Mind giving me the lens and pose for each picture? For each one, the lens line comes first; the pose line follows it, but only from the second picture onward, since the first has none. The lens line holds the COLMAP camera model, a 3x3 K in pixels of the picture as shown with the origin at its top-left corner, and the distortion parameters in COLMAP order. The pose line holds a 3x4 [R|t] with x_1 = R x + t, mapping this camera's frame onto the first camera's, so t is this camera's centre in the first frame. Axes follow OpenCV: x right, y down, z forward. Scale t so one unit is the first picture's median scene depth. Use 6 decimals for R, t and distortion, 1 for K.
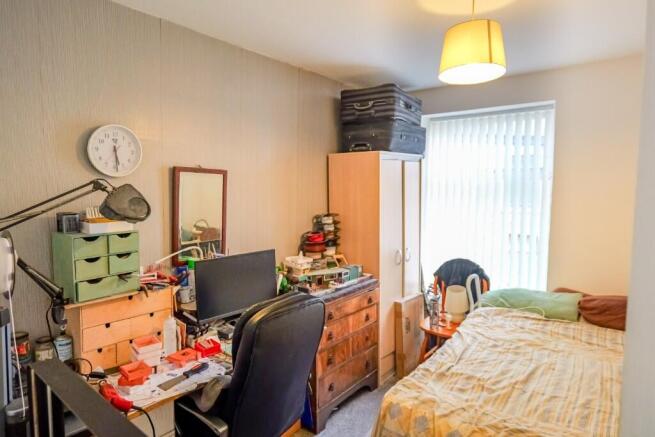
lens RADIAL K [[398.3, 0, 327.5], [0, 398.3, 218.5], [0, 0, 1]] dist [-0.003126, 0.020145]
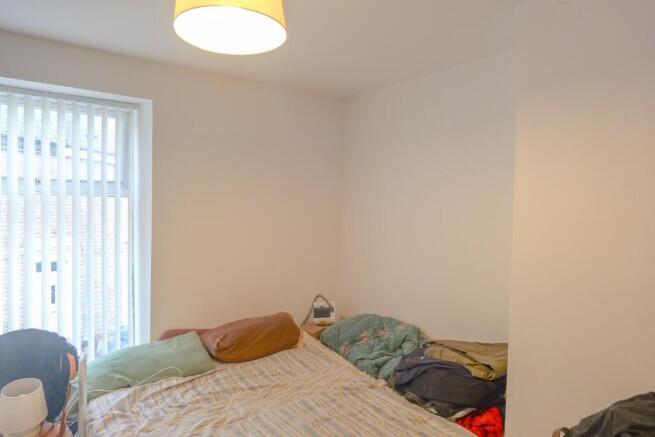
lens RADIAL K [[398.3, 0, 327.5], [0, 398.3, 218.5], [0, 0, 1]] dist [-0.003126, 0.020145]
pose [[0.275320, -0.032729, 0.960795, -0.114244], [0.051747, 0.998476, 0.019185, -0.061600], [-0.959959, 0.044436, 0.276594, 0.492135]]
